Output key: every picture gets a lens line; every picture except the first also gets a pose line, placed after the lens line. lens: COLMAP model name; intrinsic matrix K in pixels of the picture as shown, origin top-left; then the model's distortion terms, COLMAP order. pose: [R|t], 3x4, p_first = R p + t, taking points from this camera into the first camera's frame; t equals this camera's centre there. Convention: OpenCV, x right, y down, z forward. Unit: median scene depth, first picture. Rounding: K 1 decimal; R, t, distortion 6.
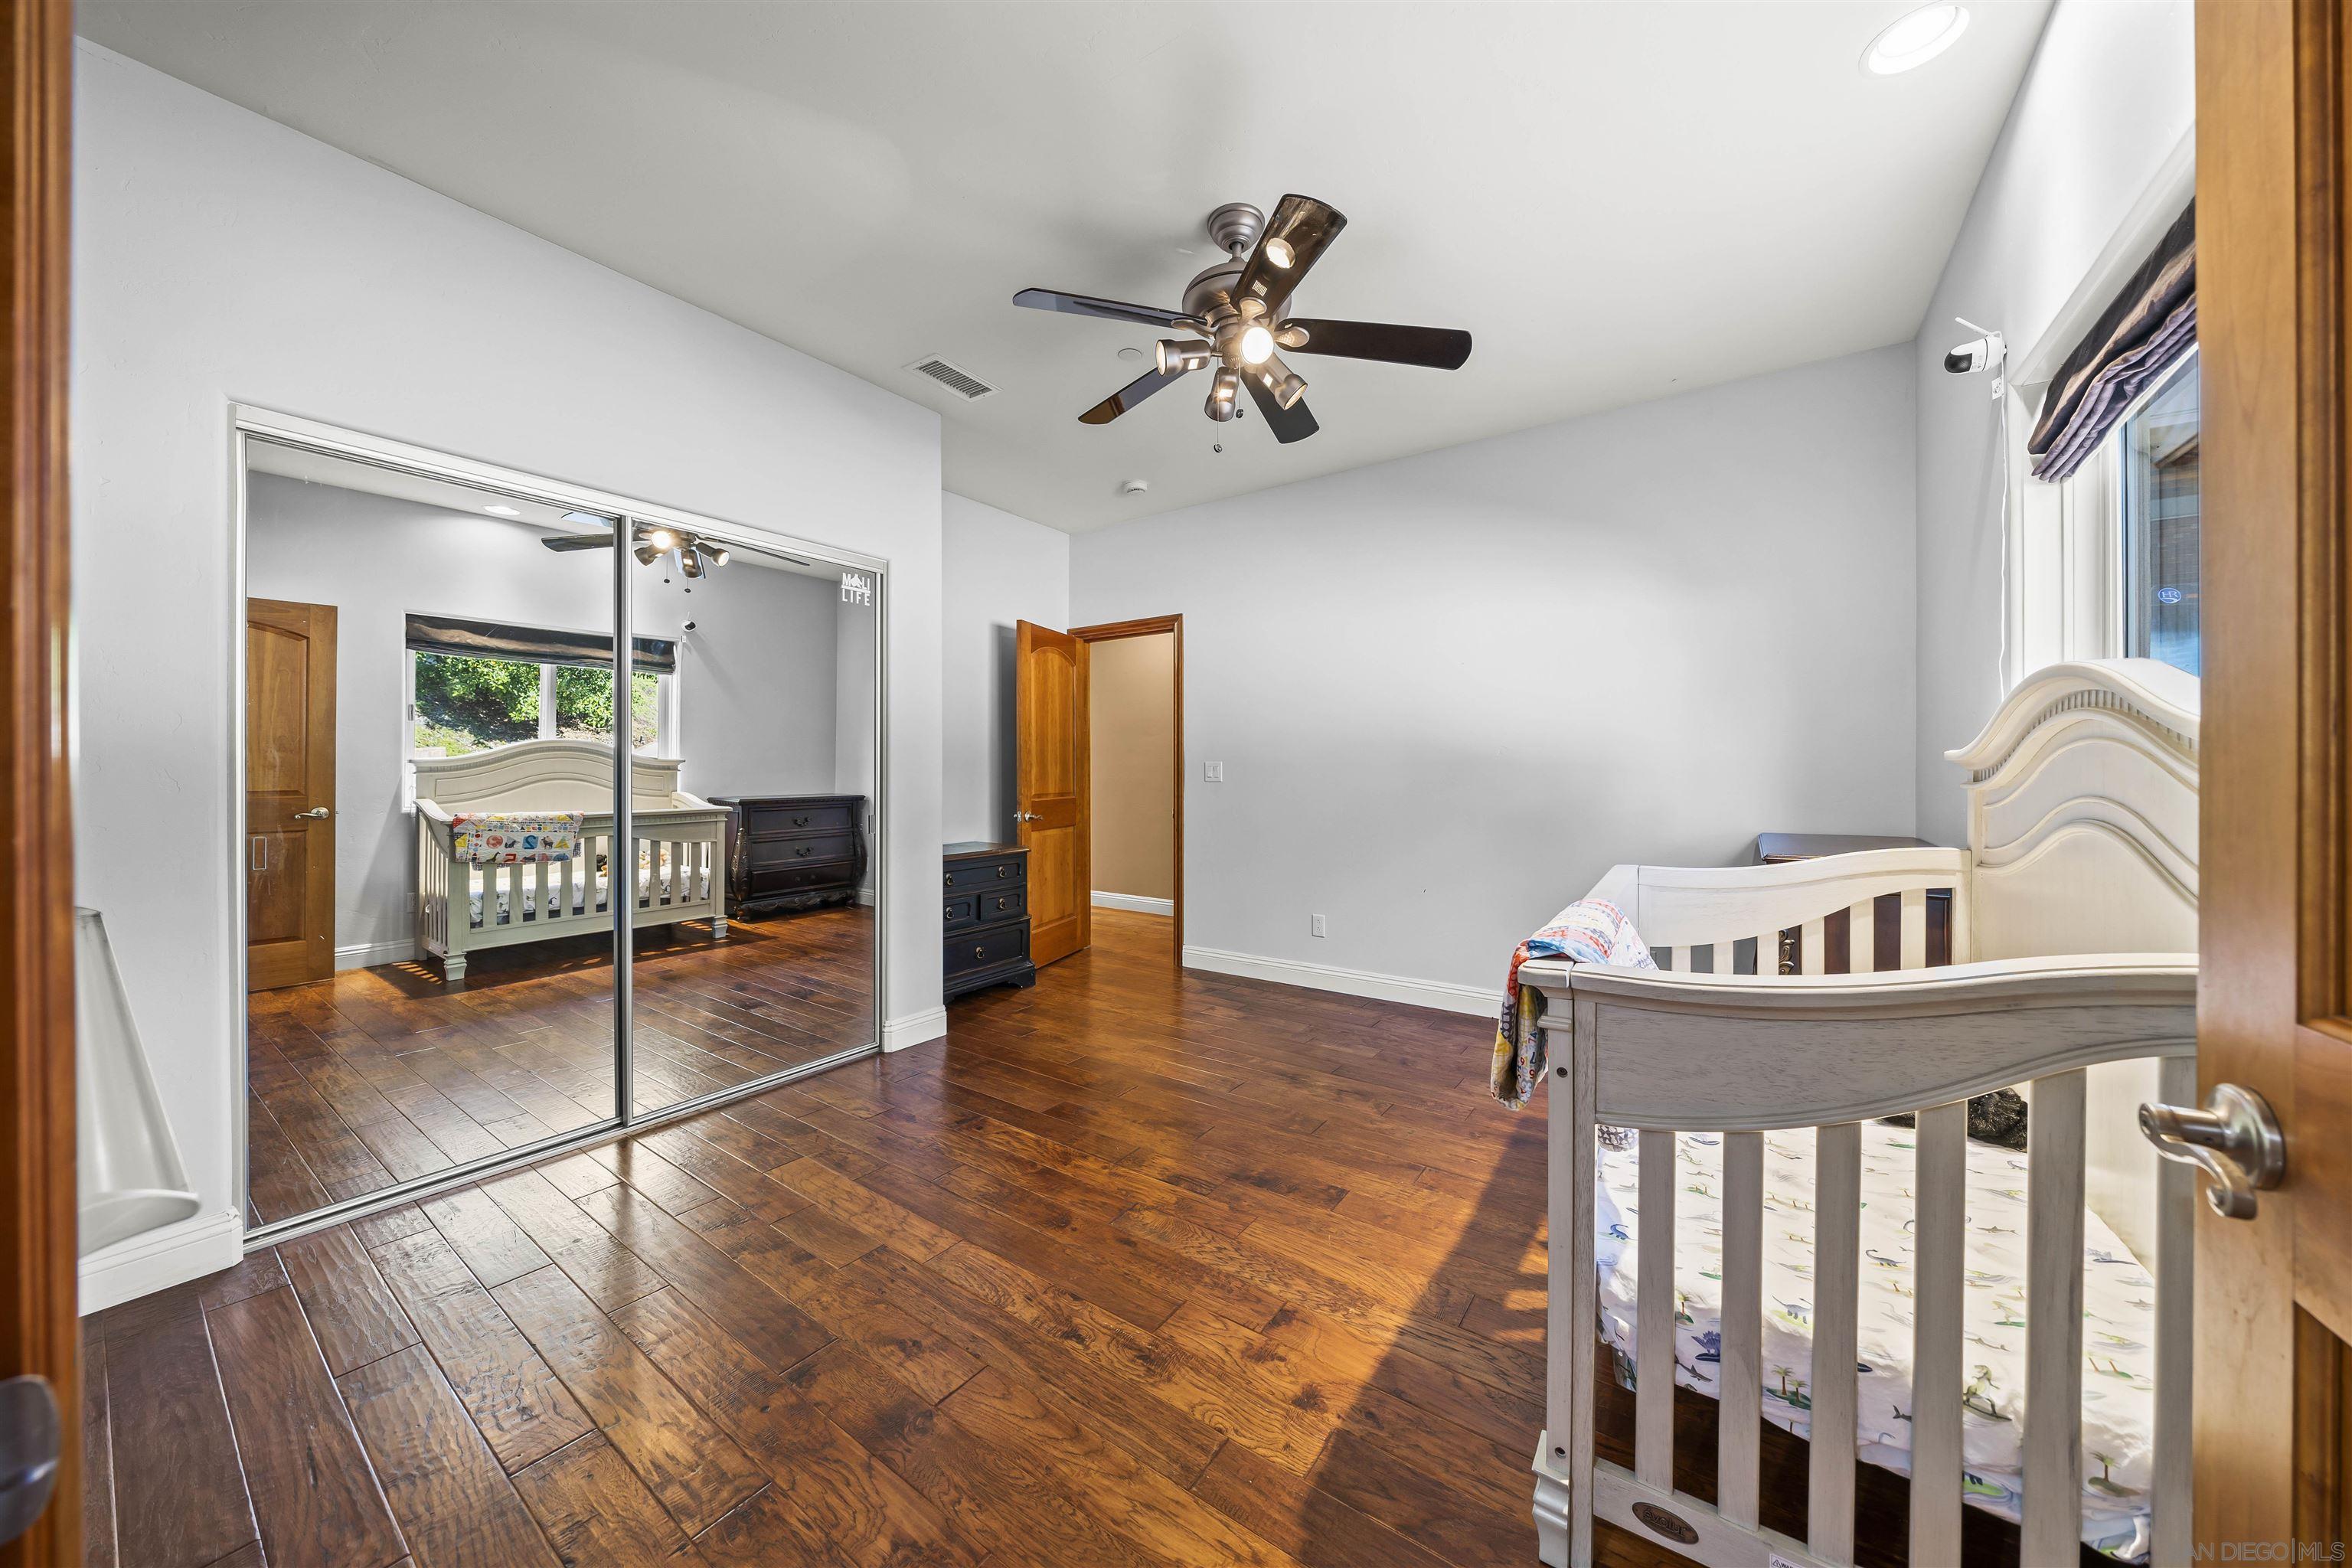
lens RADIAL K [[806.5, 0, 1168.1], [0, 806.5, 776.2], [0, 0, 1]] dist [-0.008354, -0.000151]
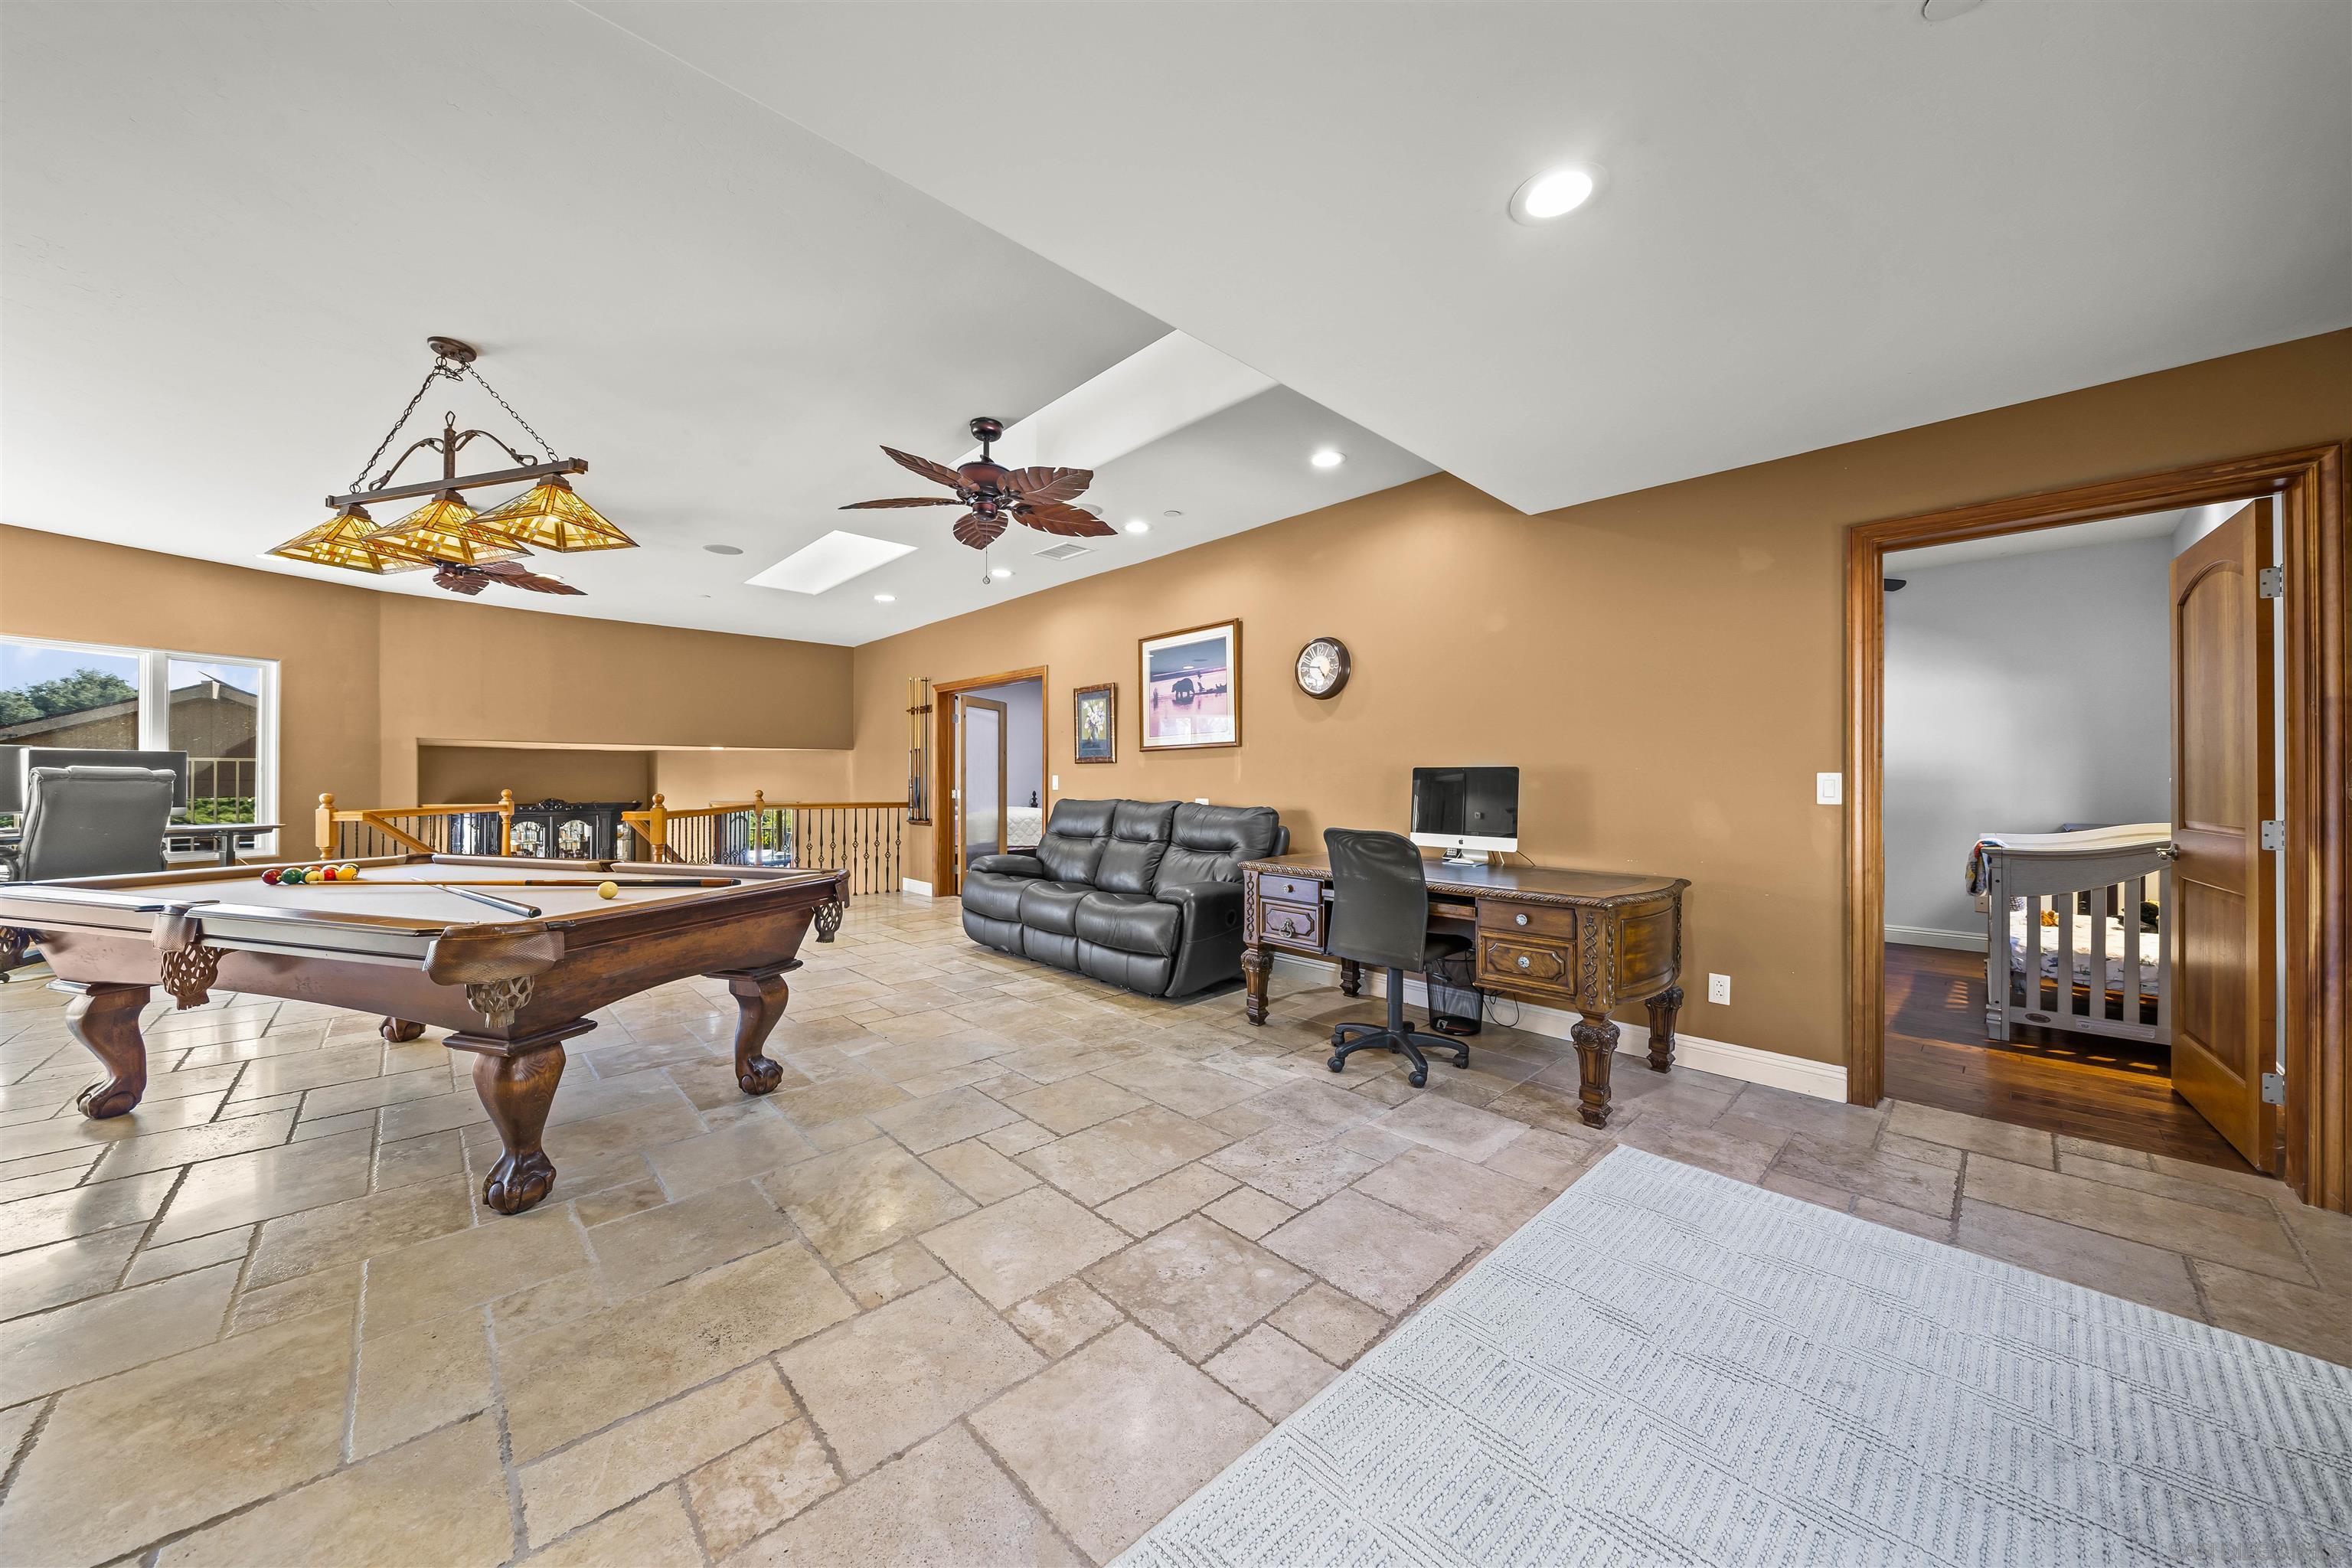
lens RADIAL K [[806.5, 0, 1174.3], [0, 806.5, 779.0], [0, 0, 1]] dist [-0.008354, -0.000151]
pose [[0.979910, 0.002740, -0.199422, -1.265789], [-0.005851, 0.999870, -0.015015, 0.015075], [0.199355, 0.015880, 0.979799, -1.684414]]
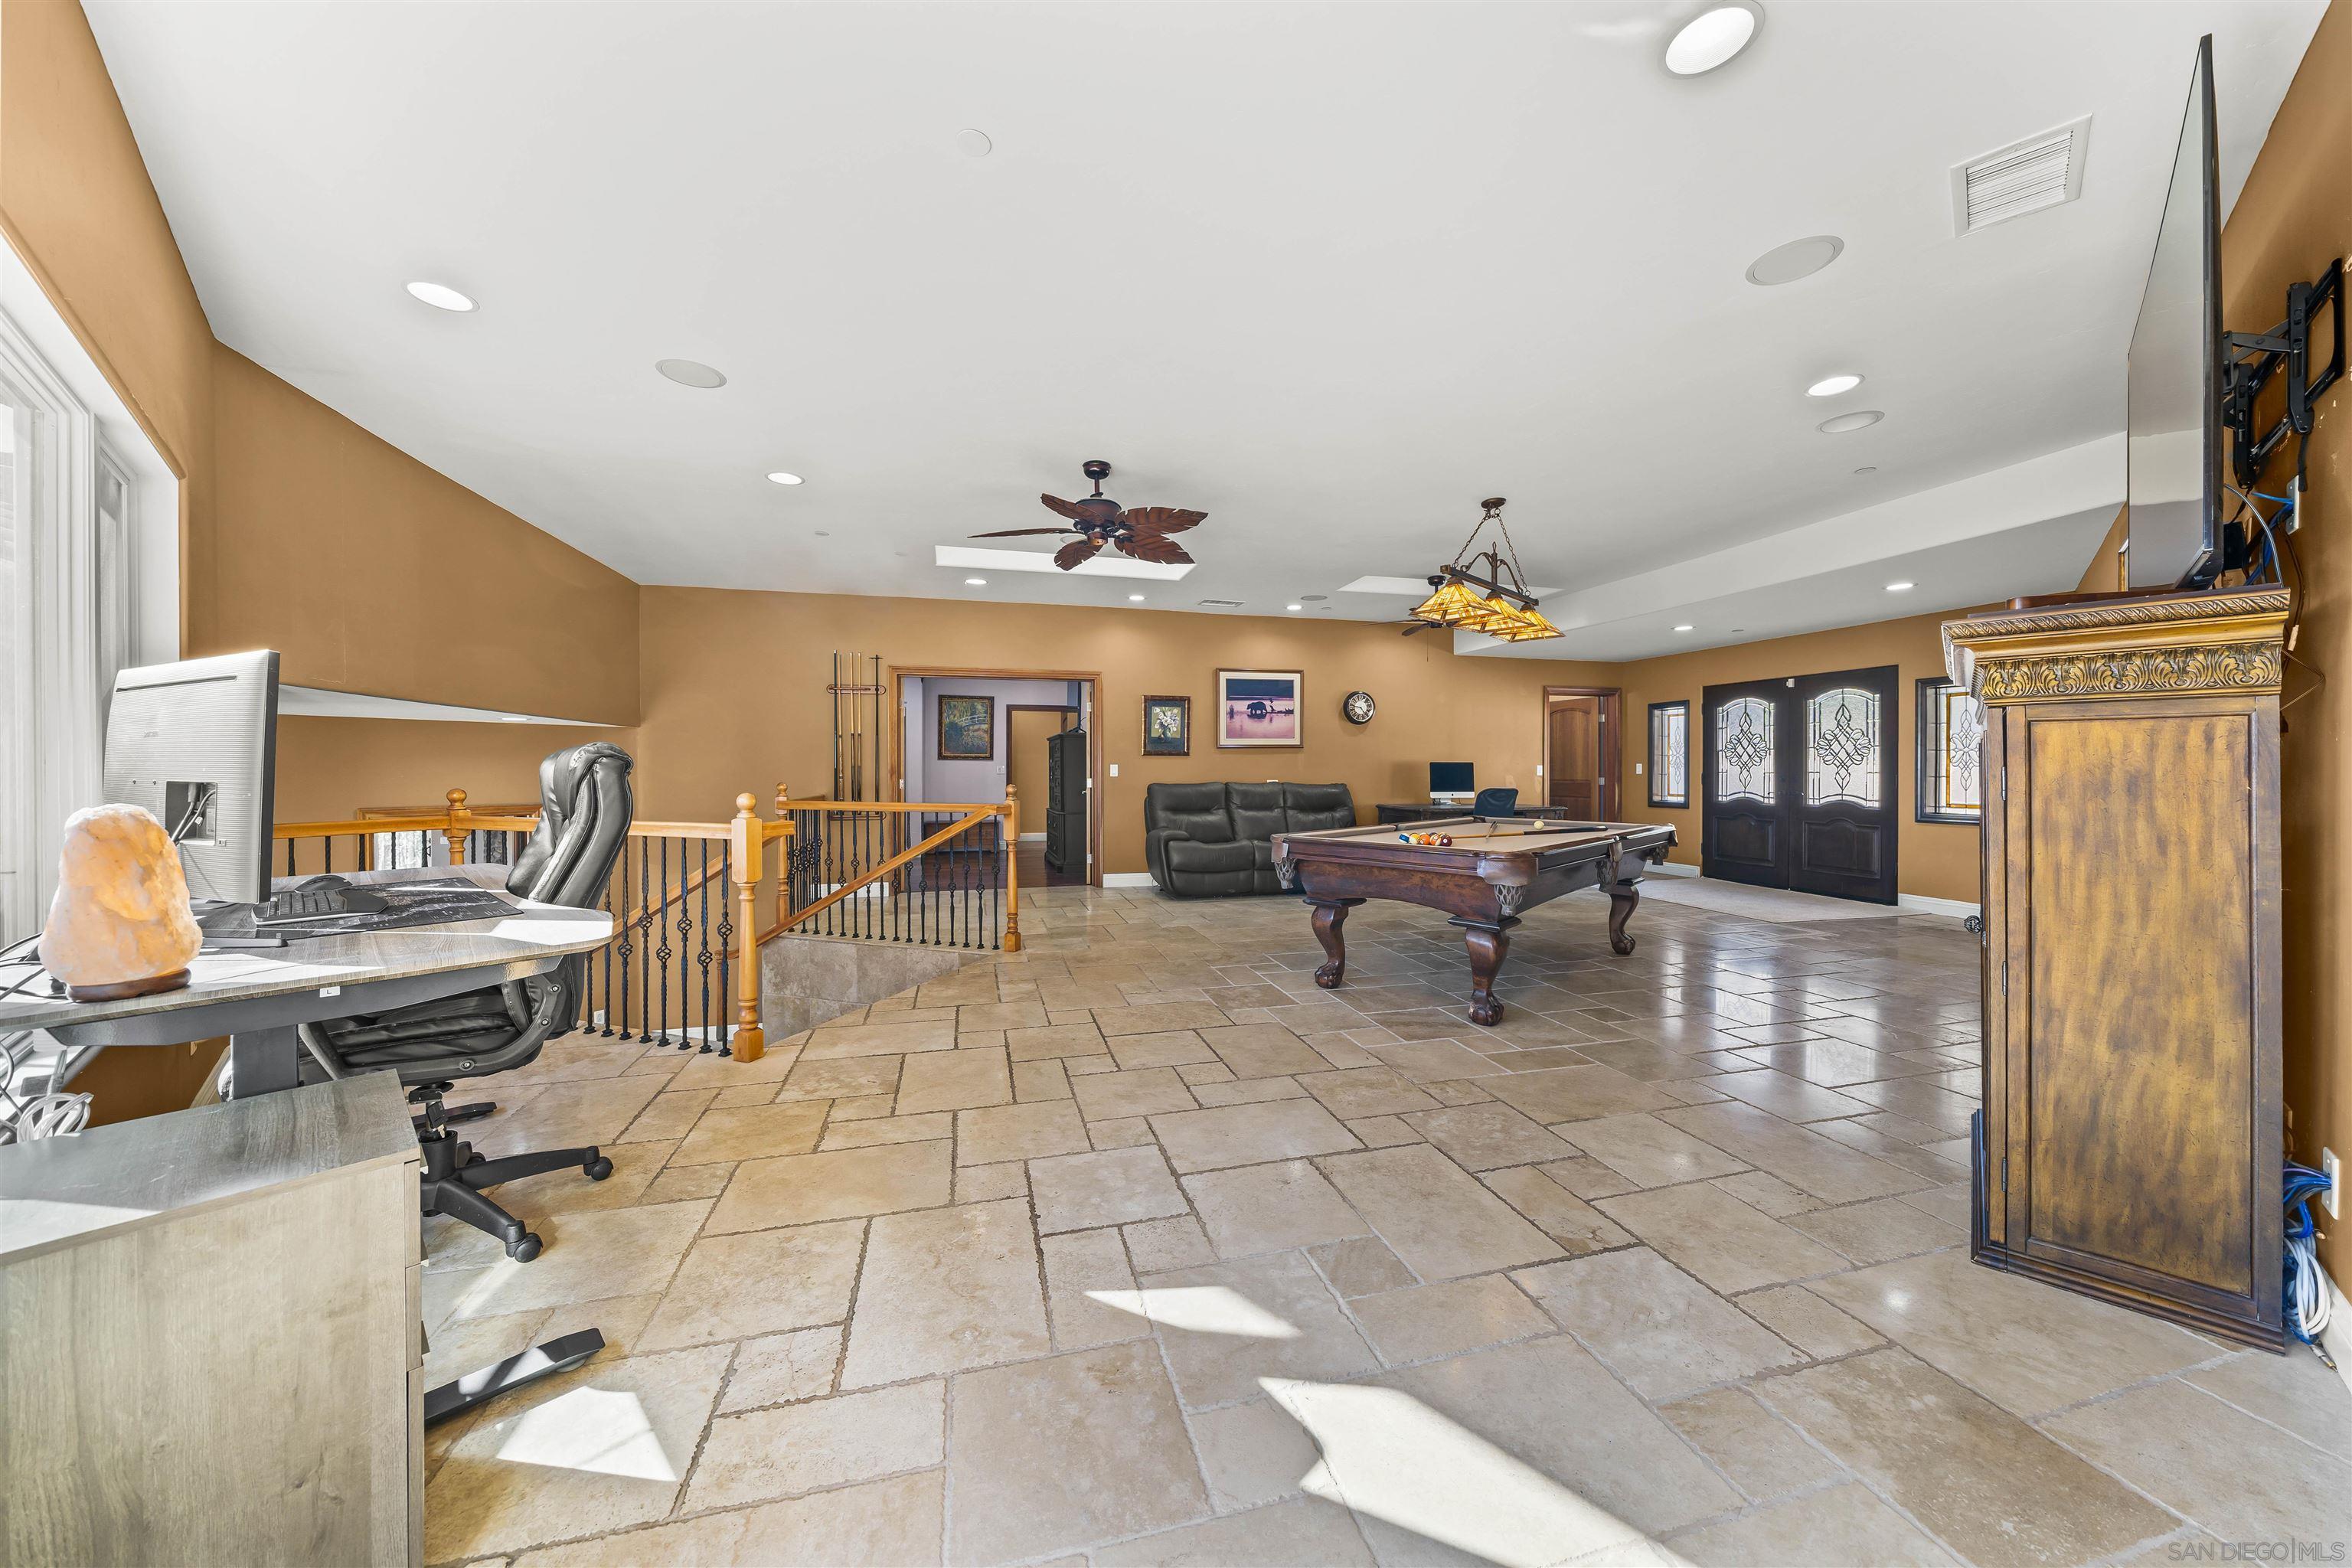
lens RADIAL K [[806.5, 0, 1168.1], [0, 806.5, 774.1], [0, 0, 1]] dist [-0.008354, -0.000151]
pose [[0.644368, -0.005133, 0.764698, -5.567752], [0.011108, 0.999935, -0.002648, 0.014488], [-0.764635, 0.010201, 0.644383, -1.296880]]
